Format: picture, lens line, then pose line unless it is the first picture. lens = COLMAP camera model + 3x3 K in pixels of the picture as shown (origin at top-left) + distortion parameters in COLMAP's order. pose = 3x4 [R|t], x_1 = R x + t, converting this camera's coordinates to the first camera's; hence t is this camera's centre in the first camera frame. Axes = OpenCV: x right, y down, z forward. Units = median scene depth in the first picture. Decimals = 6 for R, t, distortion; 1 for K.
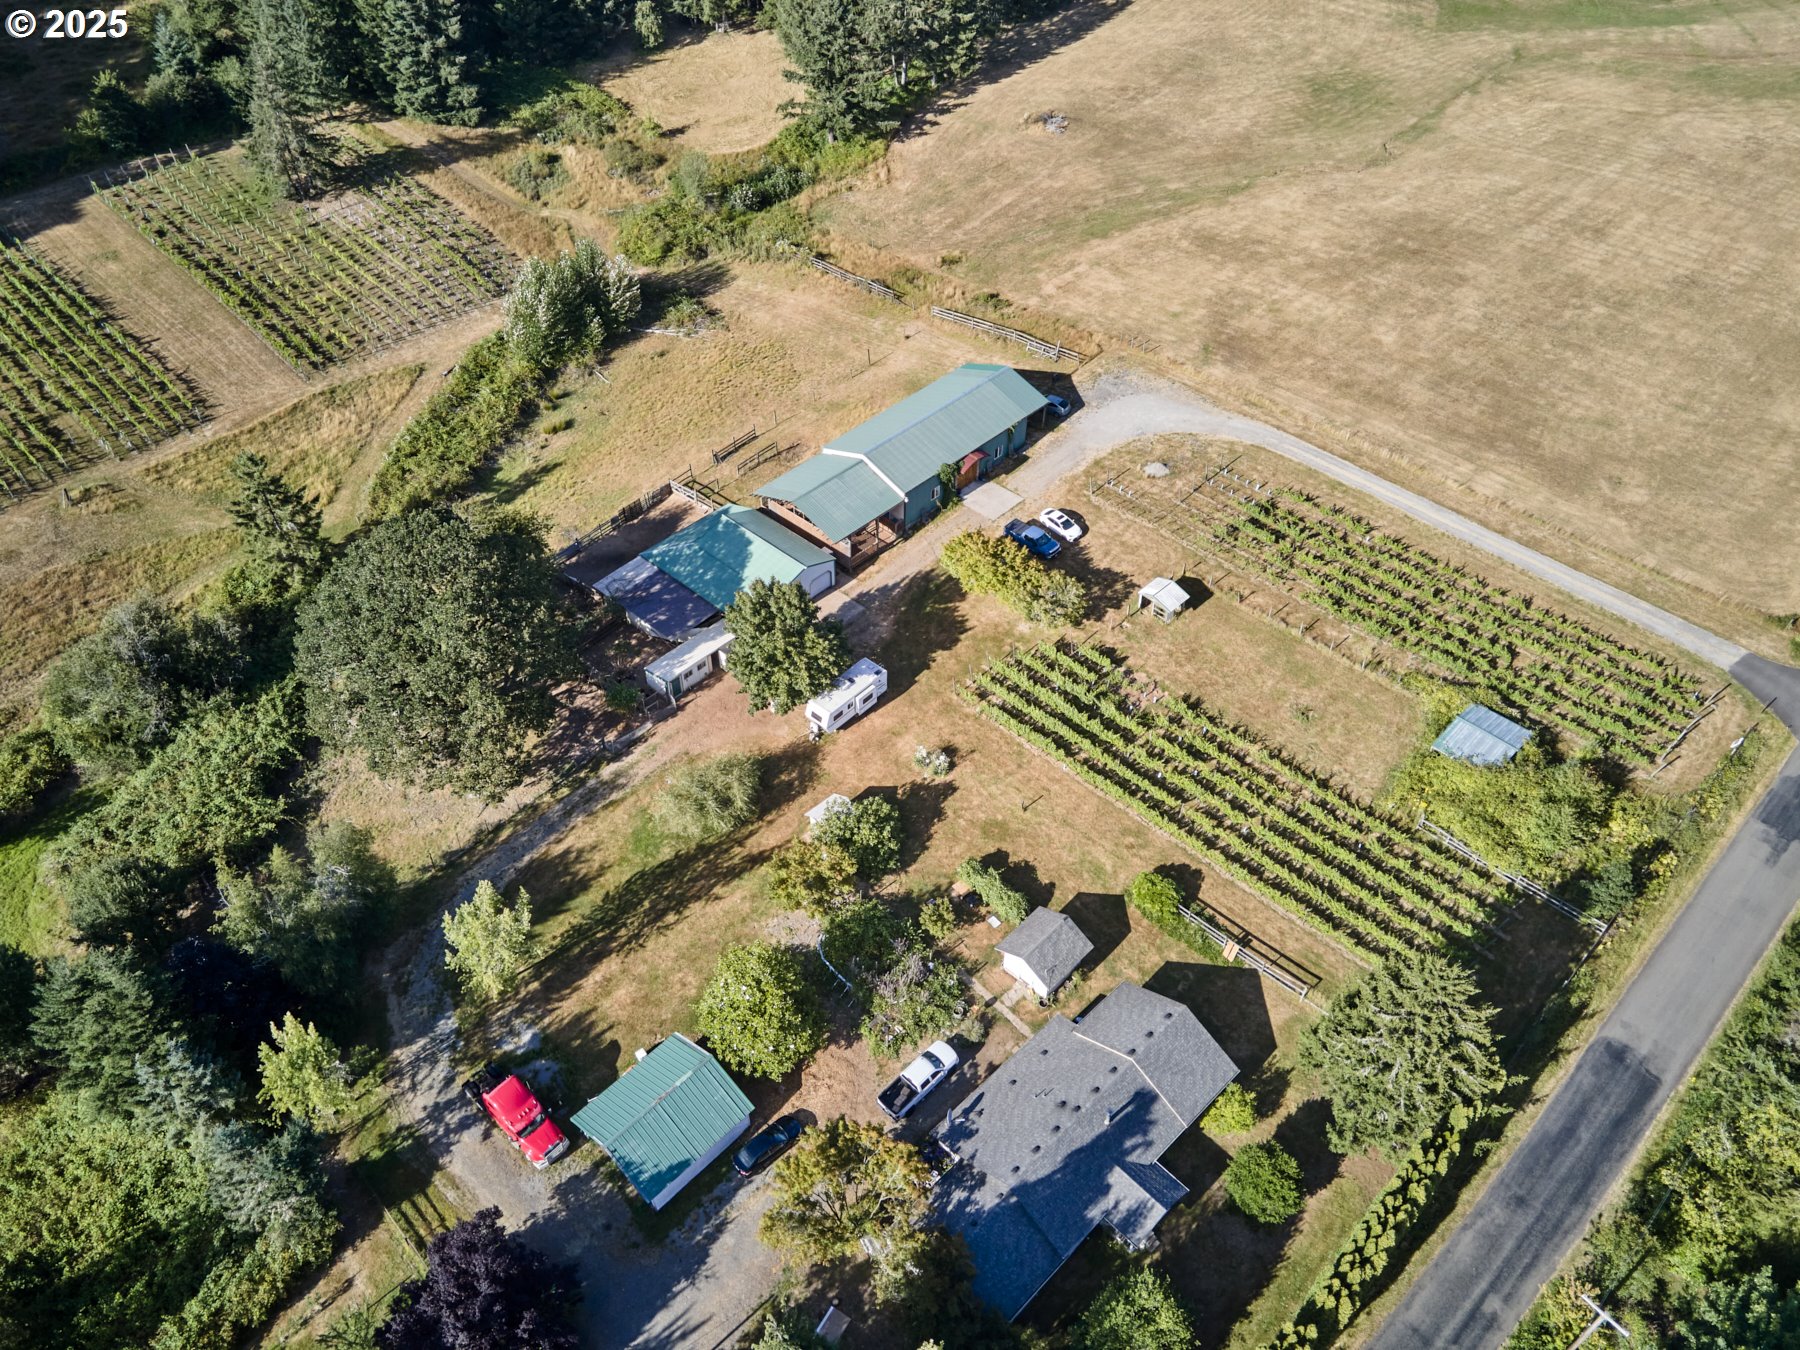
lens RADIAL K [[1319.4, 0, 897.2], [0, 1319.4, 668.1], [0, 0, 1]] dist [0.019716, 0.031549]
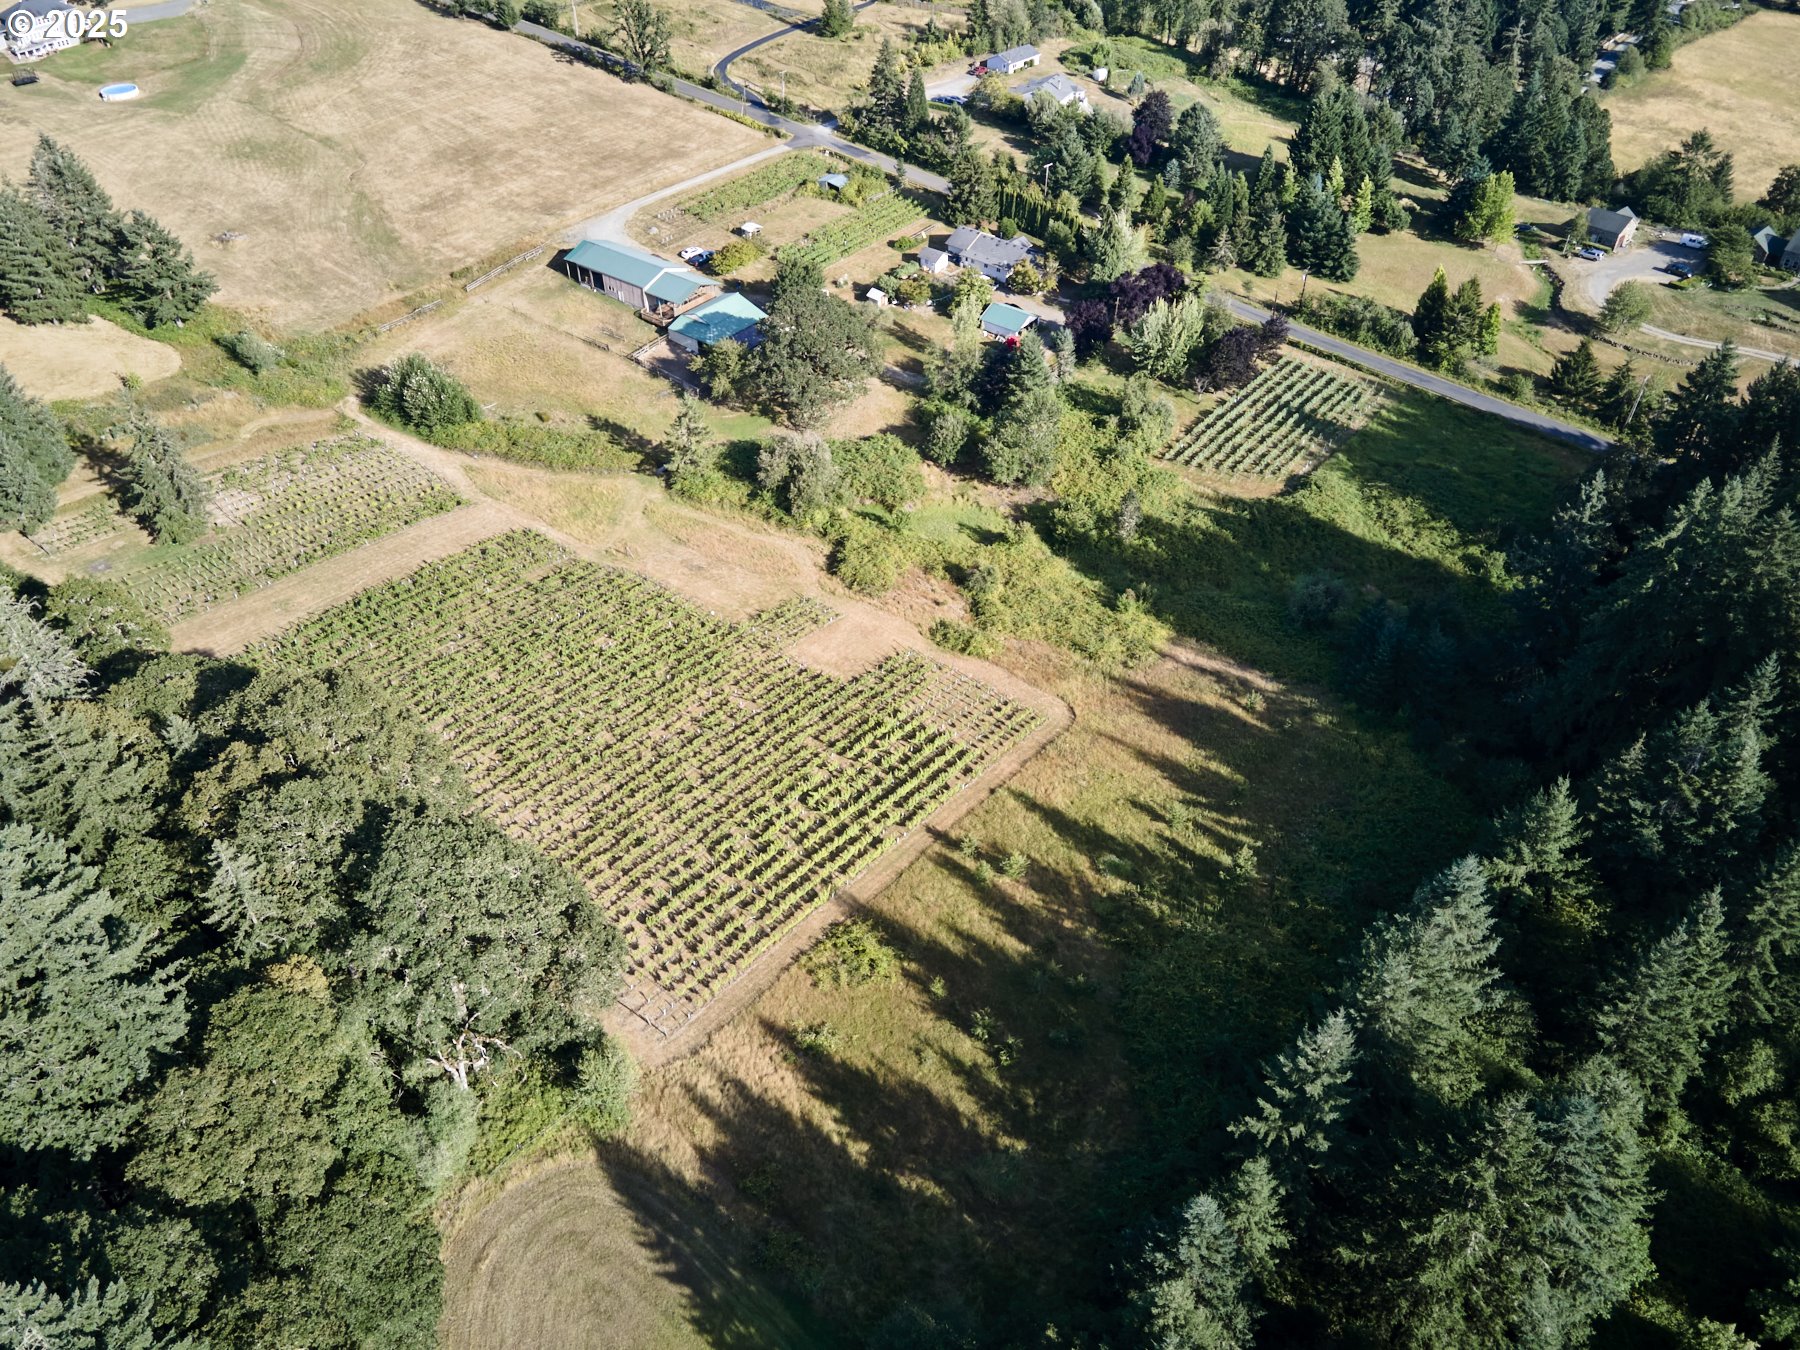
lens RADIAL K [[1319.4, 0, 879.9], [0, 1319.4, 654.0], [0, 0, 1]] dist [0.019716, 0.031549]
pose [[-0.087721, -0.644287, 0.759737, -1.608641], [0.687814, 0.512512, 0.514047, -0.554392], [-0.720568, 0.567650, 0.398191, 0.263036]]
